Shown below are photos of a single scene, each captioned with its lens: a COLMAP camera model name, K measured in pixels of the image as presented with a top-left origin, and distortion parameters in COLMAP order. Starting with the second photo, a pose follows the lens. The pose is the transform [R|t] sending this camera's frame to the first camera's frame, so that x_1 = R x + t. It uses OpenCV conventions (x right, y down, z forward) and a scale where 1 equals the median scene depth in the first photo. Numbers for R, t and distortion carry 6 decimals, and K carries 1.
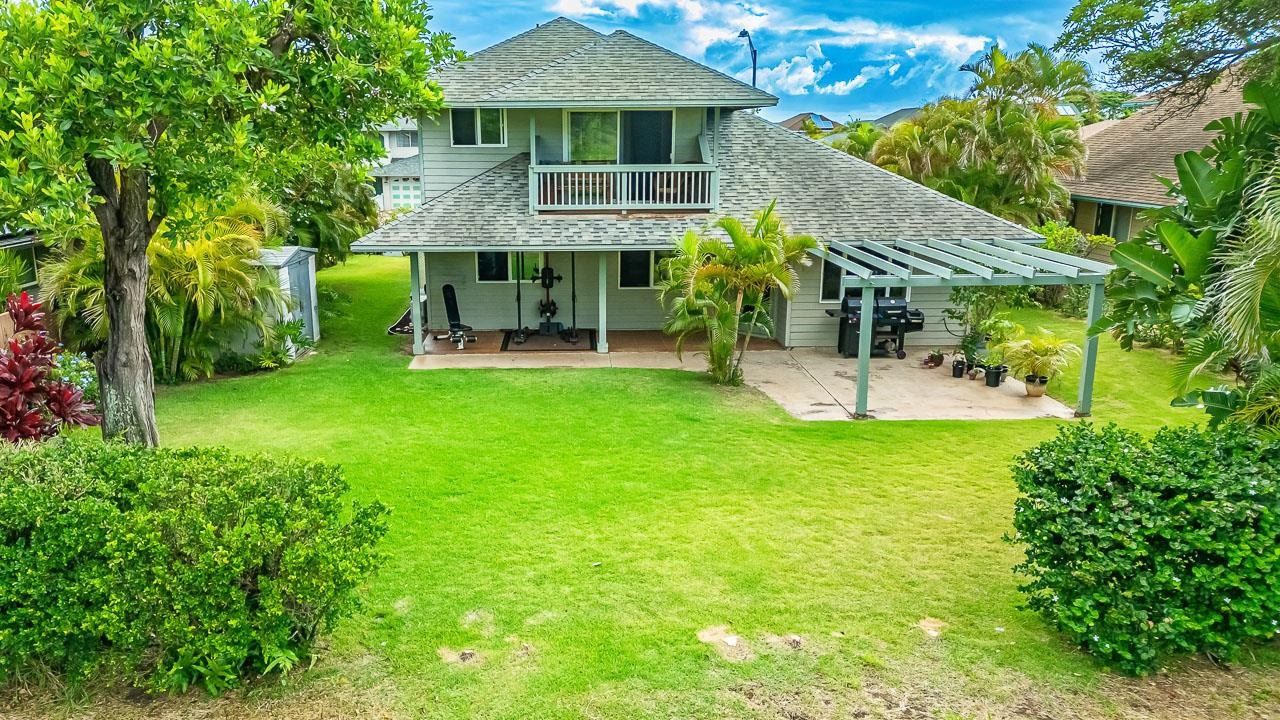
lens RADIAL K [[975.7, 0, 595.6], [0, 975.7, 379.9], [0, 0, 1]] dist [0.062451, -0.049245]
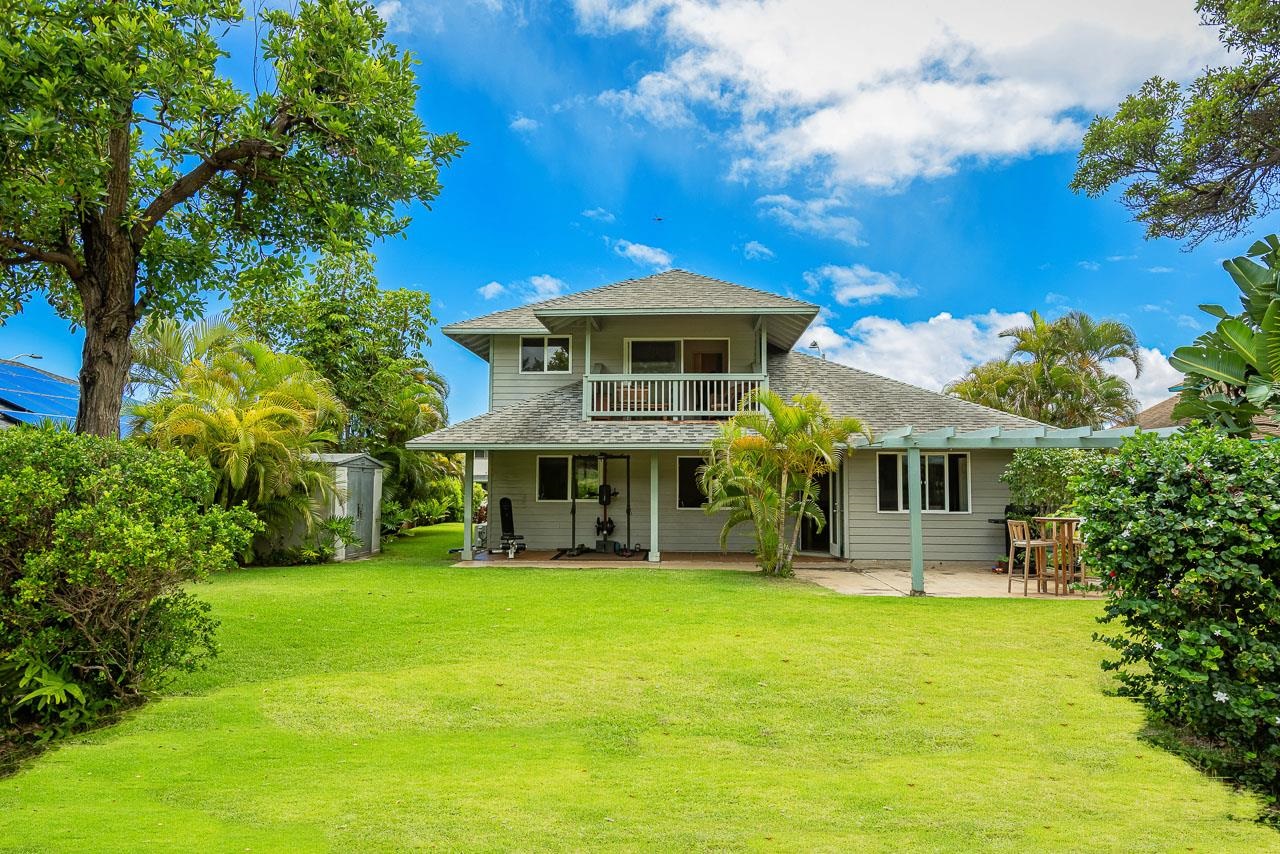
lens RADIAL K [[870.4, 0, 640.0], [0, 870.4, 427.0], [0, 0, 1]] dist [-0.004489, 0.045994]
pose [[0.997108, 0.000669, -0.075991, 0.100158], [-0.023888, 0.952034, -0.305058, 0.185053], [0.072142, 0.305991, 0.949297, 0.227321]]
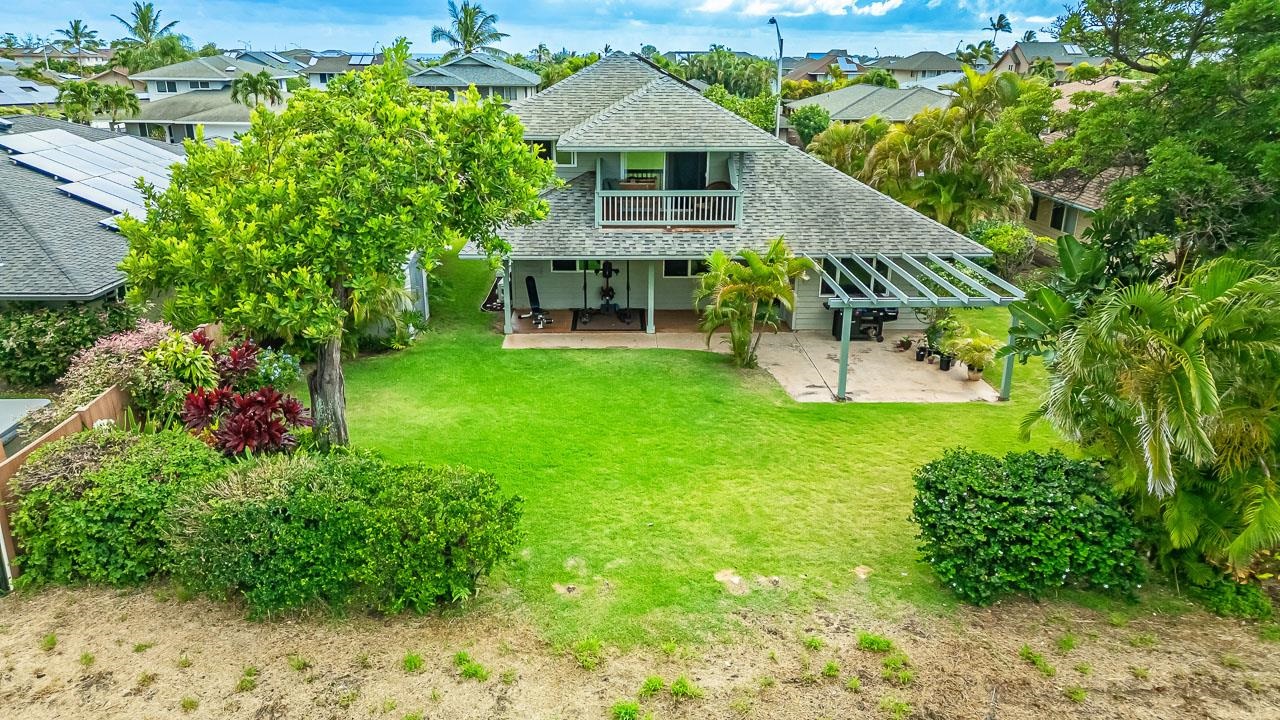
lens RADIAL K [[892.7, 0, 640.0], [0, 892.7, 360.0], [0, 0, 1]] dist [0.076048, -0.071033]
pose [[0.999945, 0.009558, 0.004402, -0.019674], [-0.009890, 0.996495, 0.083064, -0.153563], [-0.003592, -0.083103, 0.996535, -0.309016]]
